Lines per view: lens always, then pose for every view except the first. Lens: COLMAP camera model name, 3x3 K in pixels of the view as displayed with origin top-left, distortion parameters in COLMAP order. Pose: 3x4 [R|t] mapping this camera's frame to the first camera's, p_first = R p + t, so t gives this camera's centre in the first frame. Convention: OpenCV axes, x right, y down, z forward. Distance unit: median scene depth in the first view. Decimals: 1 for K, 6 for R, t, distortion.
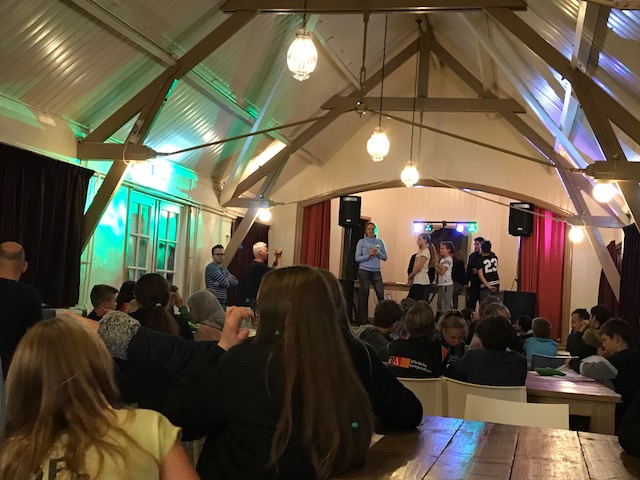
lens RADIAL K [[971.6, 0, 317.5], [0, 971.6, 245.1], [0, 0, 1]] dist [0.186073, 0.000000]
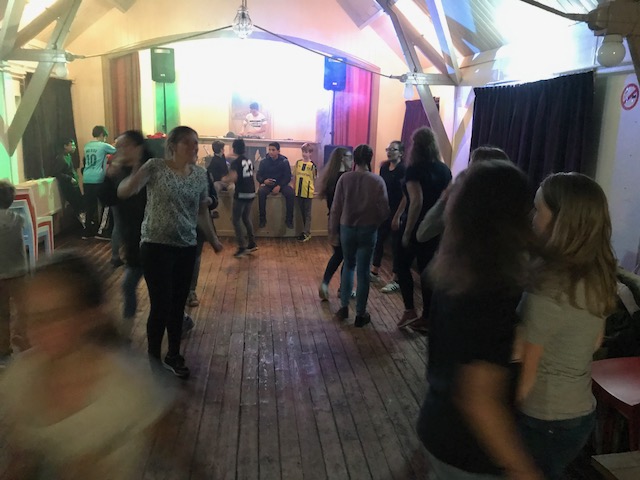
lens RADIAL K [[544.7, 0, 326.1], [0, 544.7, 239.7], [0, 0, 1]] dist [0.014973, 0.000570]
pose [[0.937688, -0.103853, 0.331596, -0.011423], [0.005017, 0.958239, 0.285925, -0.023323], [-0.347442, -0.266445, 0.899050, 0.432785]]
